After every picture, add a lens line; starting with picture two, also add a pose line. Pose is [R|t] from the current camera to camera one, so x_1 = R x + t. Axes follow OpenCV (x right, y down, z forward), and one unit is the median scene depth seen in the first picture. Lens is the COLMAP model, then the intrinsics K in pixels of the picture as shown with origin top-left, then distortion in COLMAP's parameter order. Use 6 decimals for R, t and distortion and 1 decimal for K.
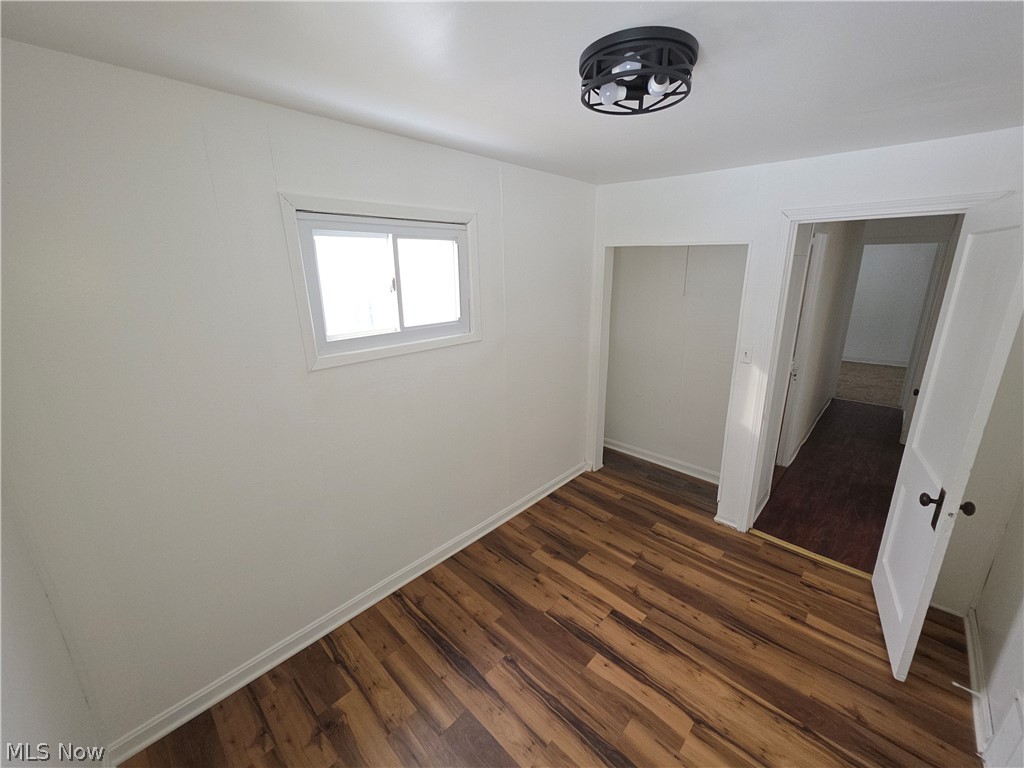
lens RADIAL K [[409.2, 0, 514.4], [0, 409.2, 383.2], [0, 0, 1]] dist [0.000089, 0.000513]
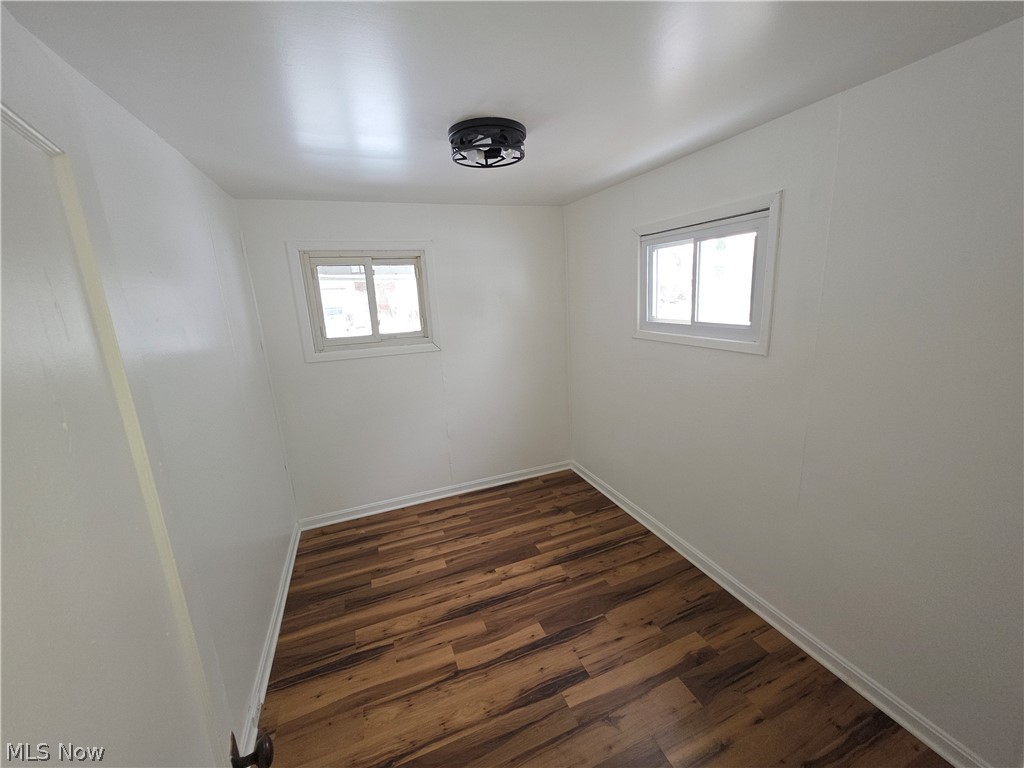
lens RADIAL K [[409.2, 0, 516.5], [0, 409.2, 378.9], [0, 0, 1]] dist [0.000089, 0.000513]
pose [[-0.417069, 0.224062, -0.880823, 0.981587], [-0.199761, 0.922840, 0.329337, -0.273522], [0.886650, 0.313310, -0.340129, 1.047230]]
